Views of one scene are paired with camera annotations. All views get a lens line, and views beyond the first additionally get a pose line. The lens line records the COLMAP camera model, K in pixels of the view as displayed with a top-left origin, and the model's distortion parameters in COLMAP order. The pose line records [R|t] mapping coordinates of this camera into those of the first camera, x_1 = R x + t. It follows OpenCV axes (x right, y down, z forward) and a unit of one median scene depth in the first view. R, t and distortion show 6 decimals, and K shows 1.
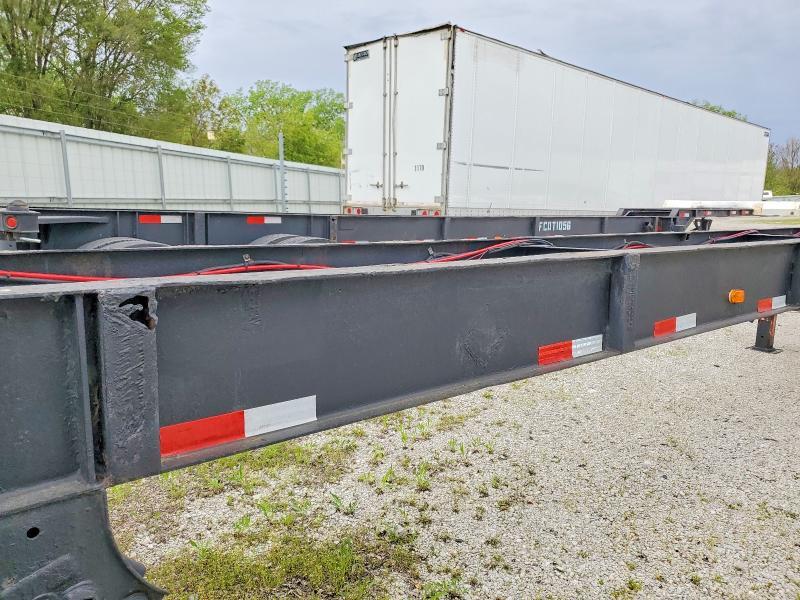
lens RADIAL K [[628.2, 0, 405.0], [0, 628.2, 300.9], [0, 0, 1]] dist [0.022496, 0.003557]
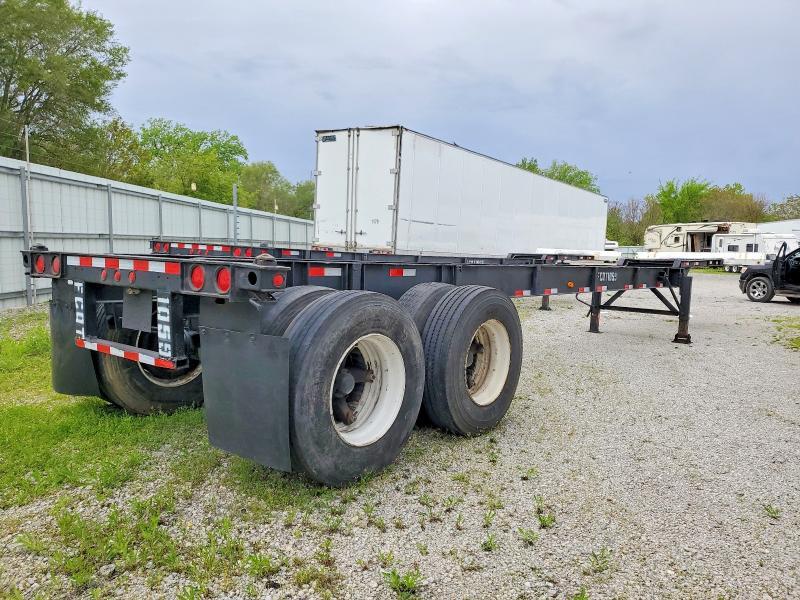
lens RADIAL K [[628.2, 0, 396.9], [0, 628.2, 304.1], [0, 0, 1]] dist [0.022496, 0.003557]
pose [[0.983873, 0.010841, 0.178539, -0.170943], [-0.000427, 0.998301, -0.058261, 0.055653], [-0.178867, 0.057245, 0.982206, -0.373831]]
